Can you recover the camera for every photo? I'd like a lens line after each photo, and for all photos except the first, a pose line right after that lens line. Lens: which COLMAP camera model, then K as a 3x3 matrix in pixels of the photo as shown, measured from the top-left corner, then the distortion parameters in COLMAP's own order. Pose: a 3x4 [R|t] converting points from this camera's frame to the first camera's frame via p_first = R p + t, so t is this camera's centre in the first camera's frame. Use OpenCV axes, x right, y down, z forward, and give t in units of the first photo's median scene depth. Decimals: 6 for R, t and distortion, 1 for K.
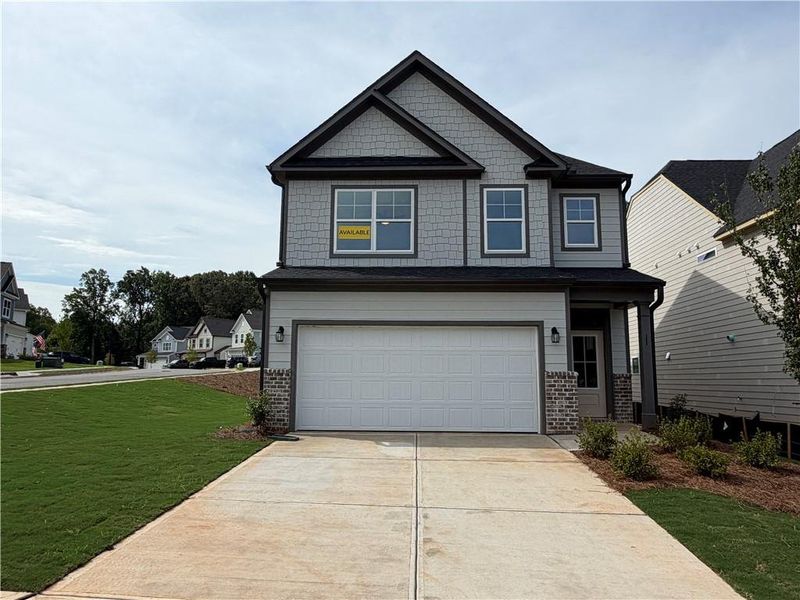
lens RADIAL K [[518.7, 0, 412.9], [0, 518.7, 250.4], [0, 0, 1]] dist [0.000796, -0.000877]
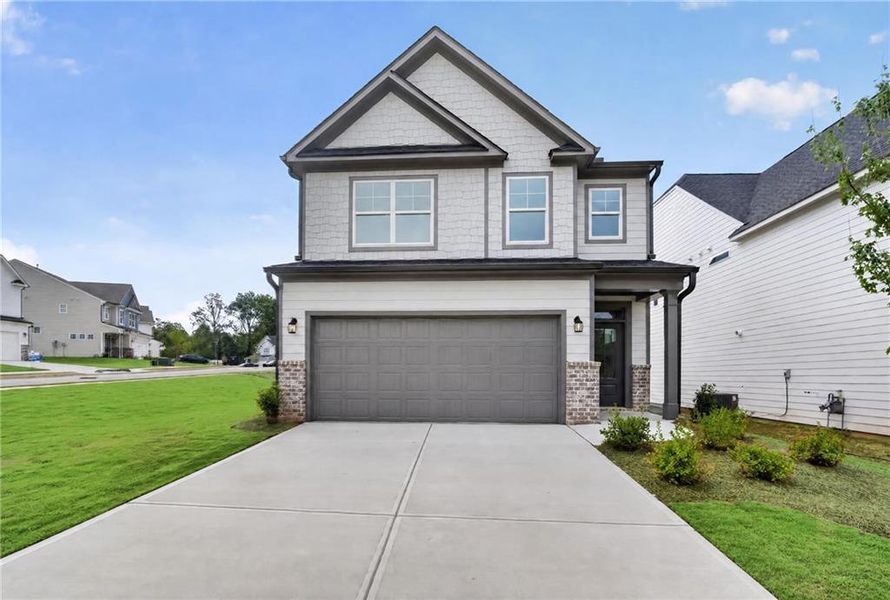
lens RADIAL K [[392.3, 0, 447.2], [0, 392.3, 340.7], [0, 0, 1]] dist [-0.013467, 0.000049]
pose [[0.999564, -0.005979, -0.028900, 0.046155], [0.010396, 0.987831, 0.155186, 0.066204], [0.027621, -0.155419, 0.987462, 0.234193]]
